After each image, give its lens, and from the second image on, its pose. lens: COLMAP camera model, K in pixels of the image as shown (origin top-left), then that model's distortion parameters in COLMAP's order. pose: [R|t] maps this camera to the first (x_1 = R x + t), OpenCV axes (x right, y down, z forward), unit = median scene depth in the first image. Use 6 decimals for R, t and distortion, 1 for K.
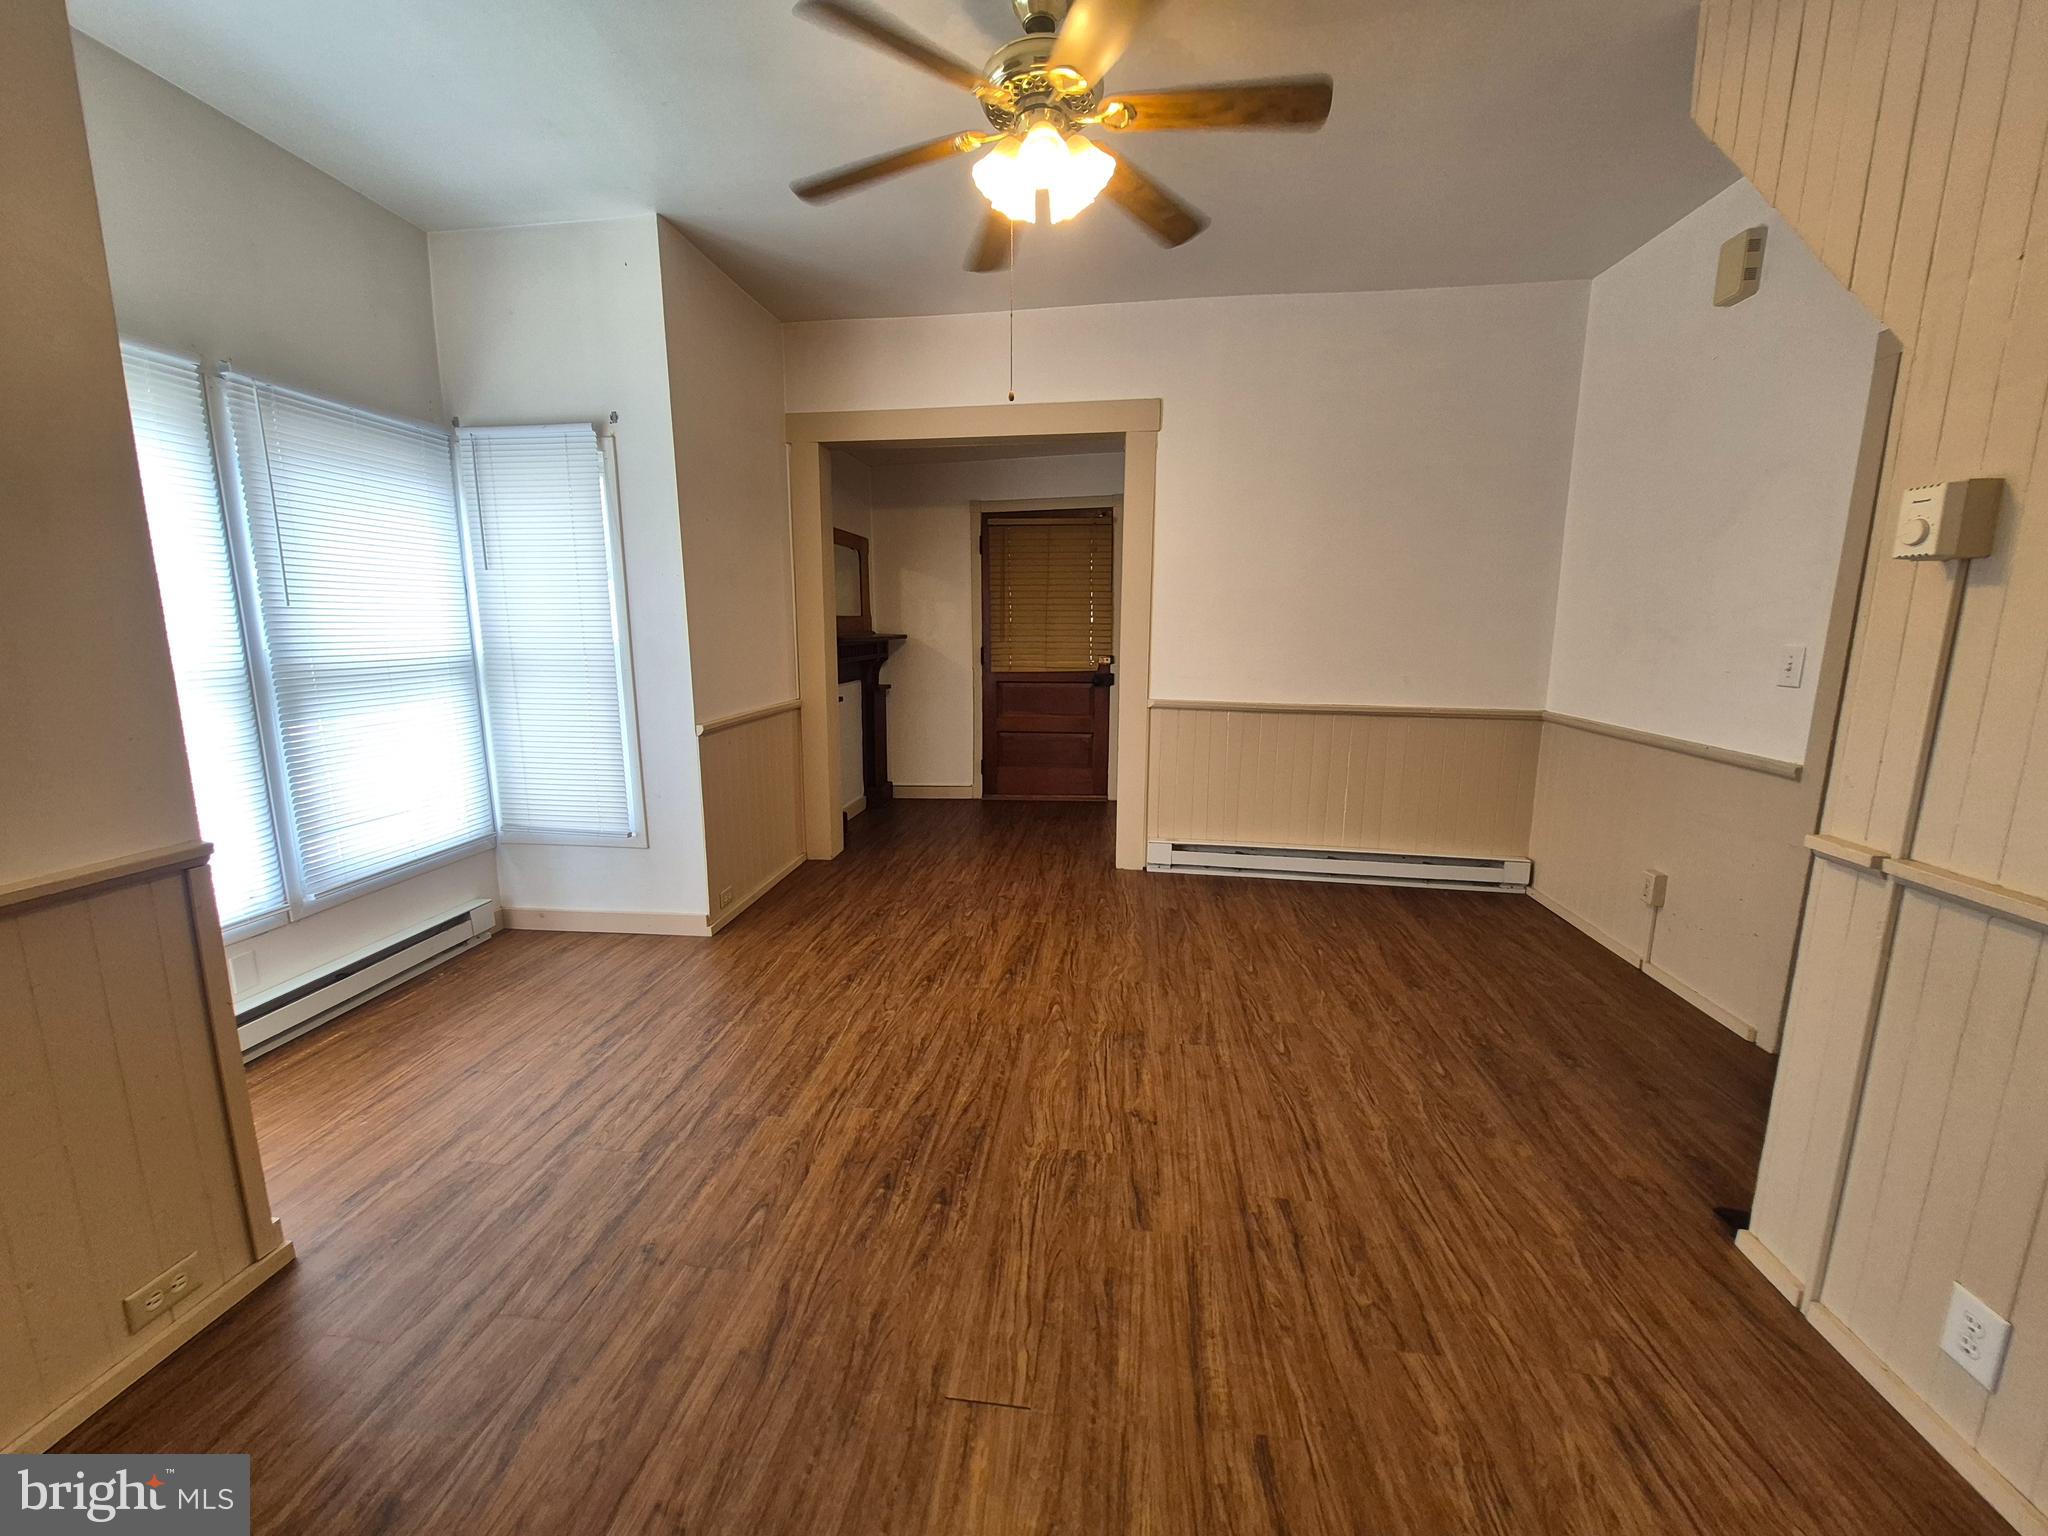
lens RADIAL K [[799.0, 0, 1013.0], [0, 799.0, 761.3], [0, 0, 1]] dist [0.006880, -0.002530]
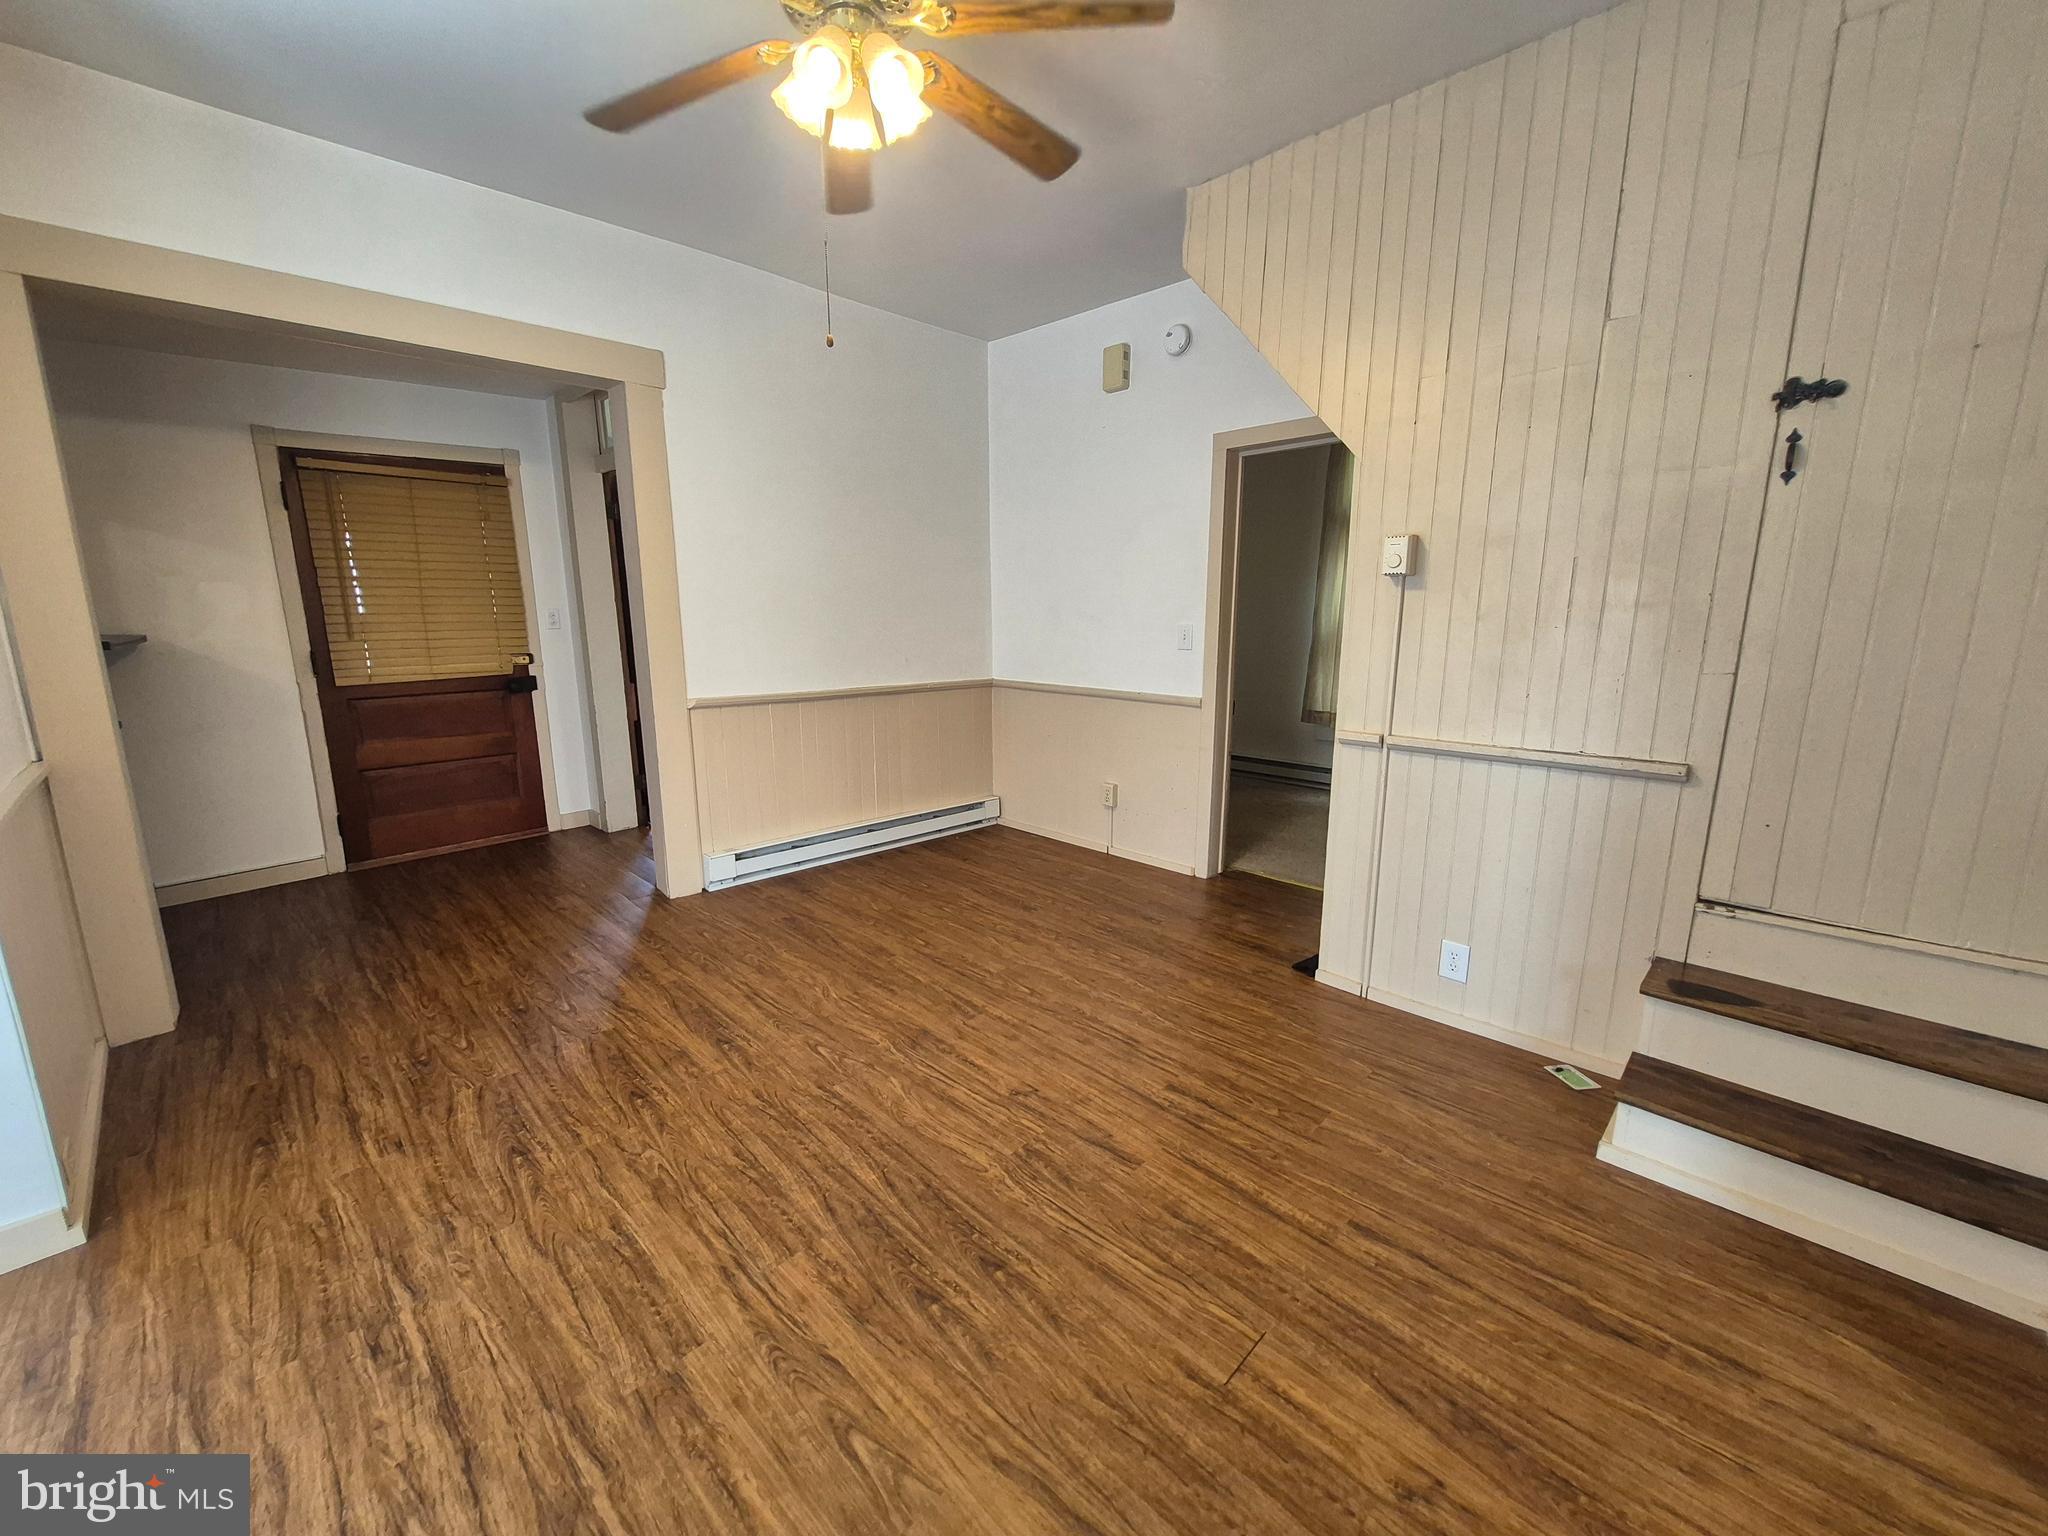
lens RADIAL K [[799.0, 0, 1012.2], [0, 799.0, 759.5], [0, 0, 1]] dist [0.006880, -0.002530]
pose [[0.612982, -0.151592, 0.775418, -0.549574], [0.140910, 0.986662, 0.081497, -0.061159], [-0.777430, 0.059308, 0.626167, 0.319874]]
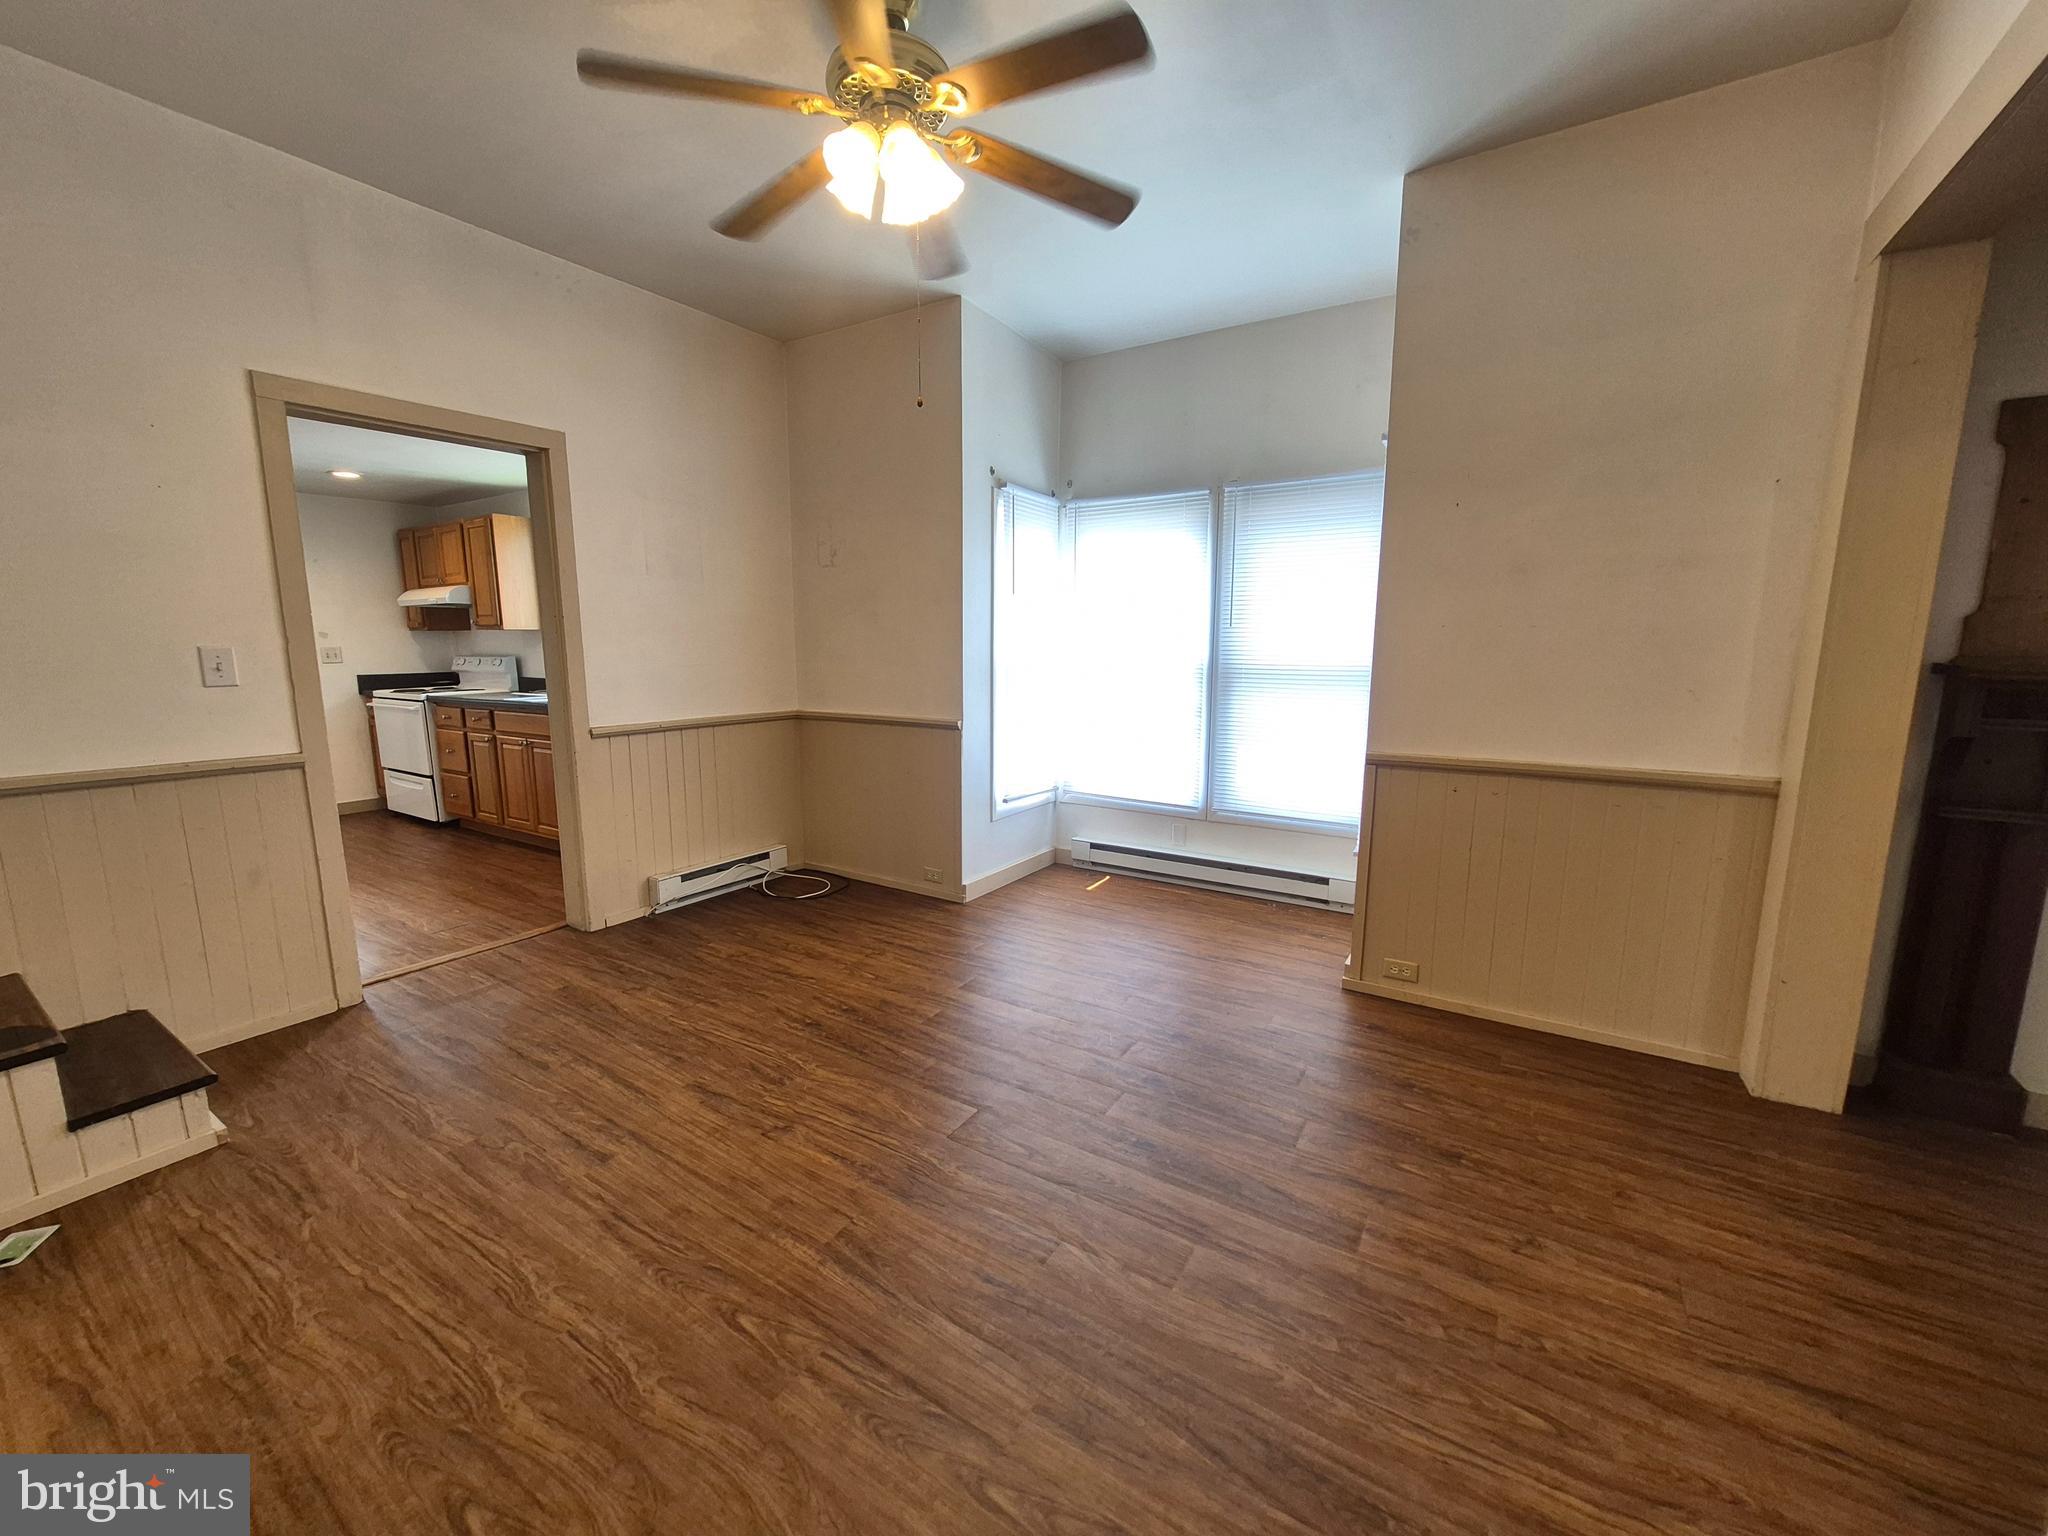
lens RADIAL K [[799.0, 0, 1017.4], [0, 799.0, 772.8], [0, 0, 1]] dist [0.006880, -0.002530]
pose [[-0.429731, 0.146643, -0.890970, 0.804997], [-0.156625, 0.959661, 0.233492, -0.243163], [0.889269, 0.239887, -0.389429, 1.456714]]
